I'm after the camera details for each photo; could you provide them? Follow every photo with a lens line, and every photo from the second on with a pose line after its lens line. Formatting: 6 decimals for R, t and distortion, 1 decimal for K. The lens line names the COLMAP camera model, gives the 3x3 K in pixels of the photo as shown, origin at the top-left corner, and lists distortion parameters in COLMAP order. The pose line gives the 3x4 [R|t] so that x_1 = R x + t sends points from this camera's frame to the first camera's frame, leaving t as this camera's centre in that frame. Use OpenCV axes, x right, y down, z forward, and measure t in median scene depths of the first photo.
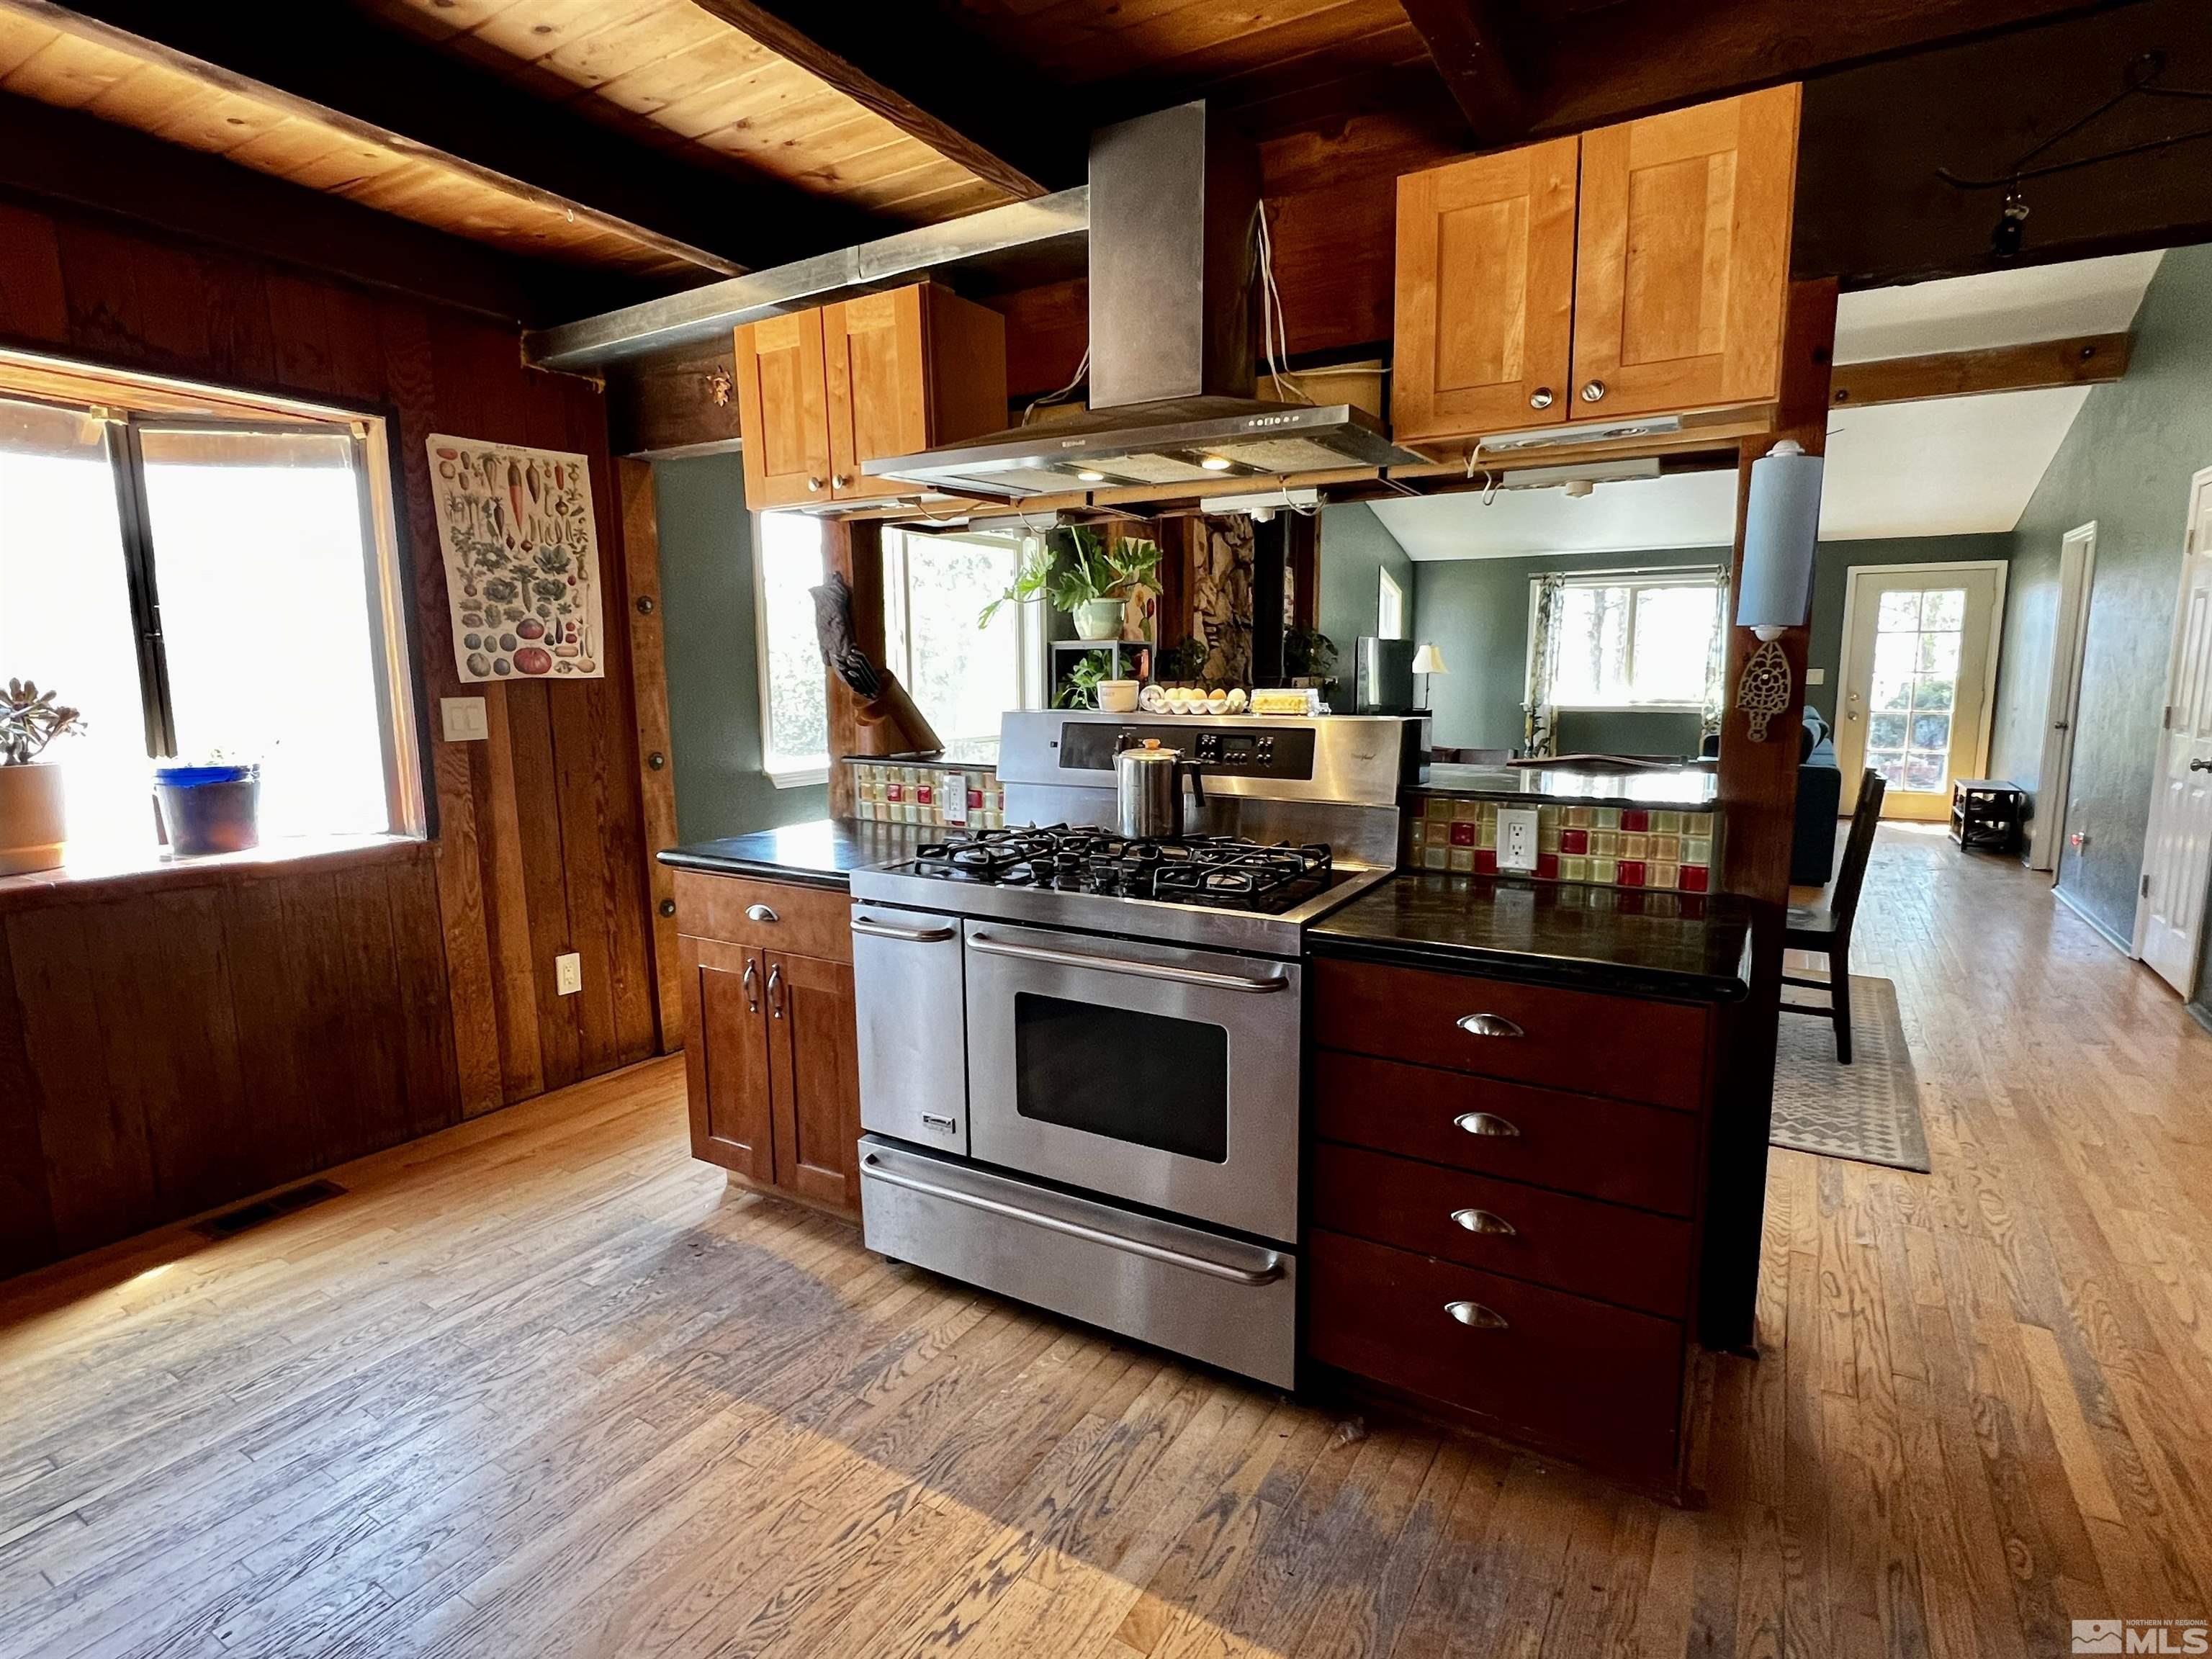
lens RADIAL K [[1127.0, 0, 1108.9], [0, 1127.0, 833.7], [0, 0, 1]] dist [0.003372, 0.000593]
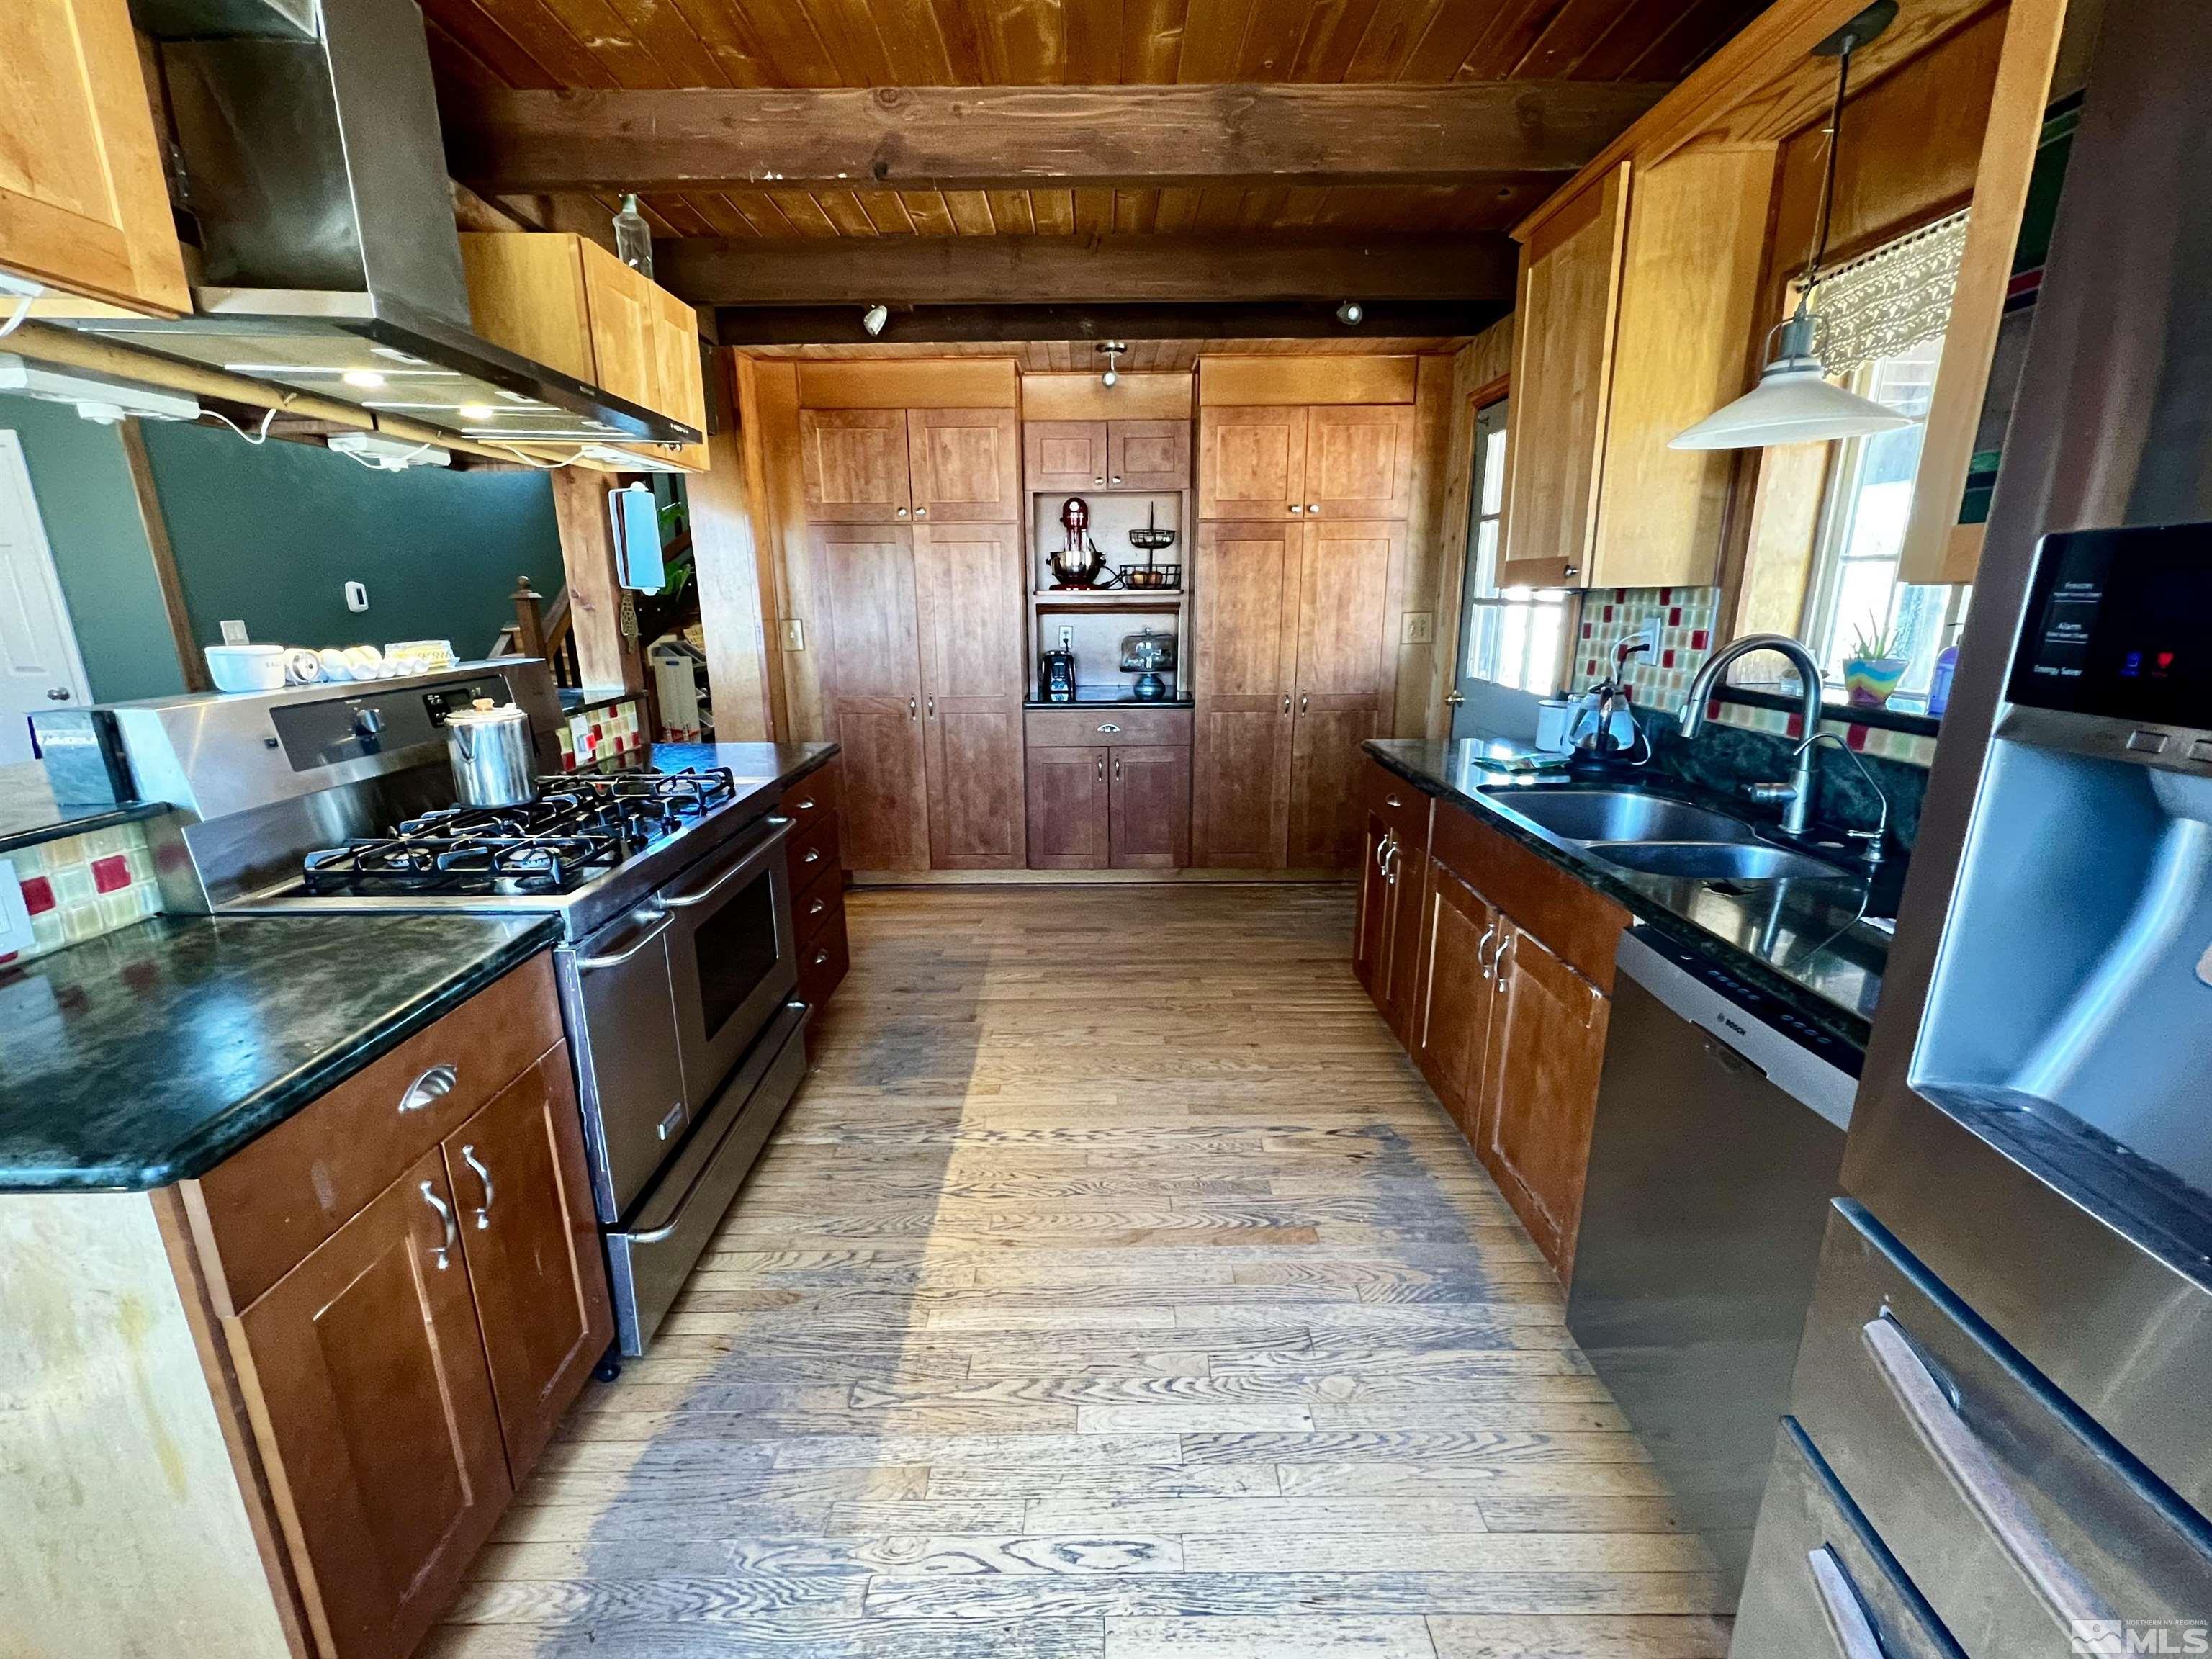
lens RADIAL K [[911.6, 0, 1106.2], [0, 911.6, 826.1], [0, 0, 1]] dist [-0.000434, -0.000149]
pose [[-0.525197, -0.207350, 0.825333, -0.657887], [0.132041, 0.938258, 0.319744, -0.118871], [-0.840674, 0.276907, -0.465392, 0.712468]]
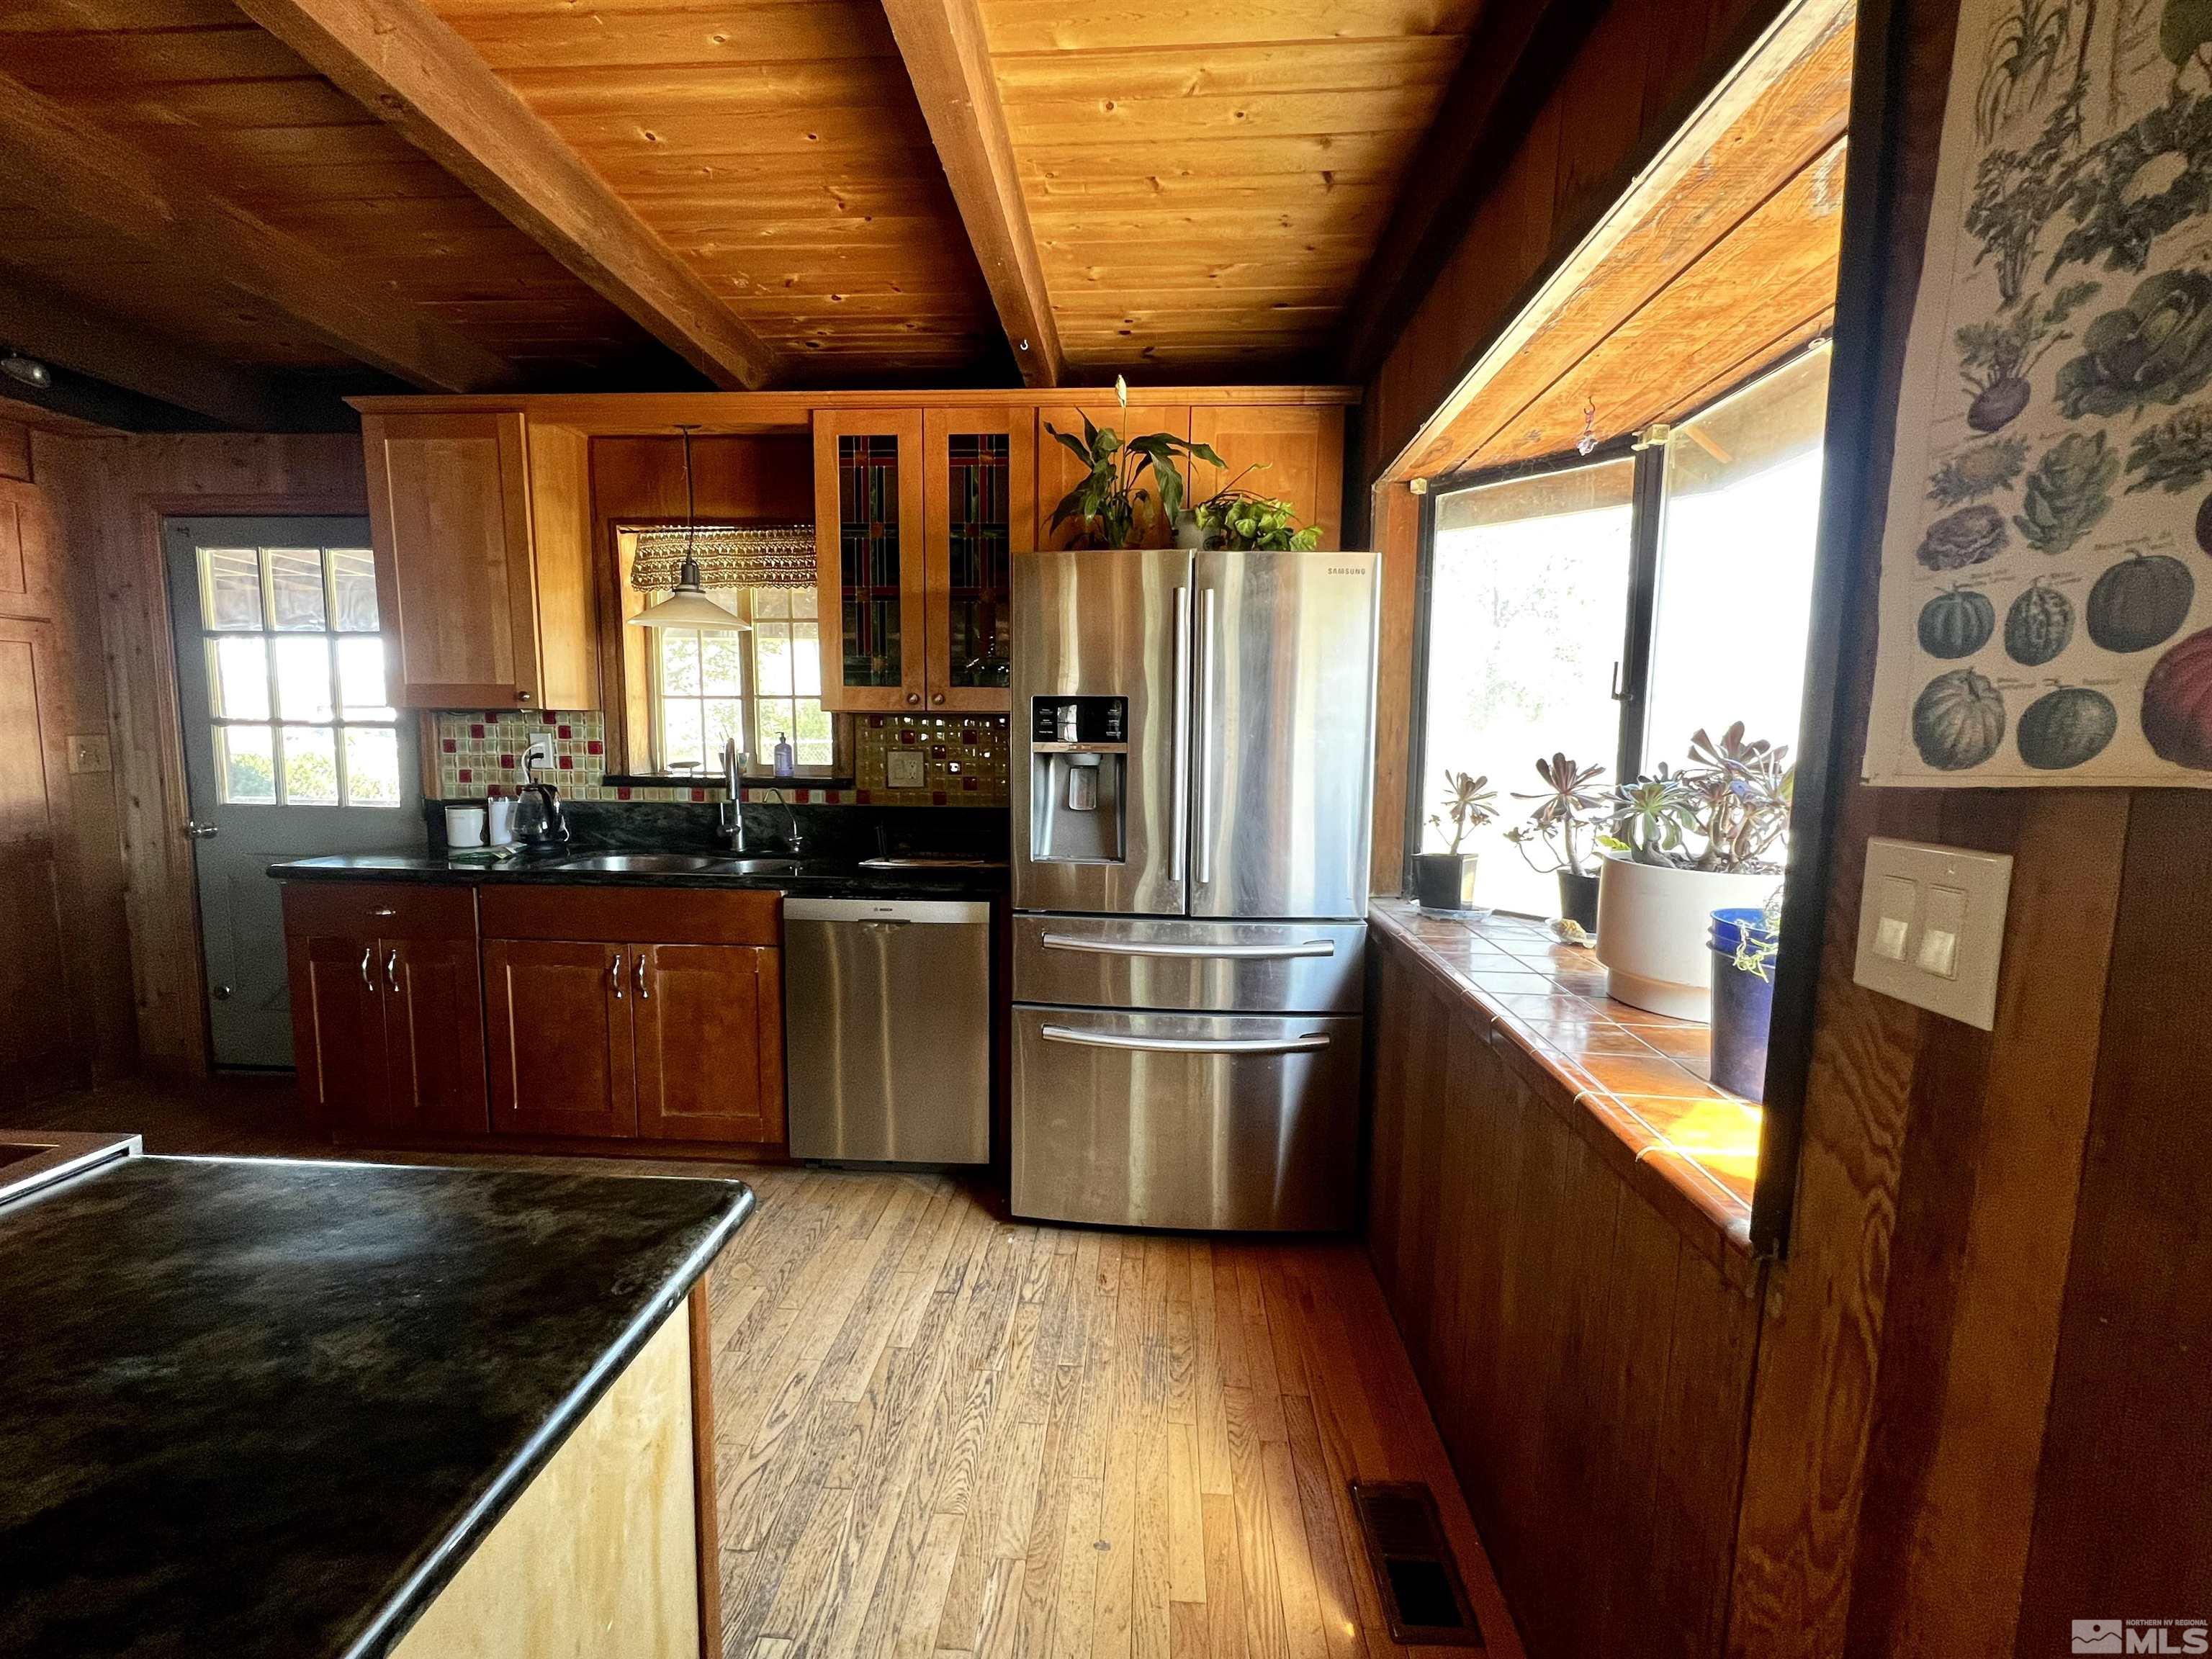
lens RADIAL K [[906.7, 0, 1103.8], [0, 906.7, 825.0], [0, 0, 1]] dist [-0.002720, -0.000278]
pose [[-0.882735, 0.042554, -0.467939, -0.308299], [-0.076305, 0.969688, 0.232128, -0.159580], [0.463633, 0.240614, -0.852730, 1.089874]]
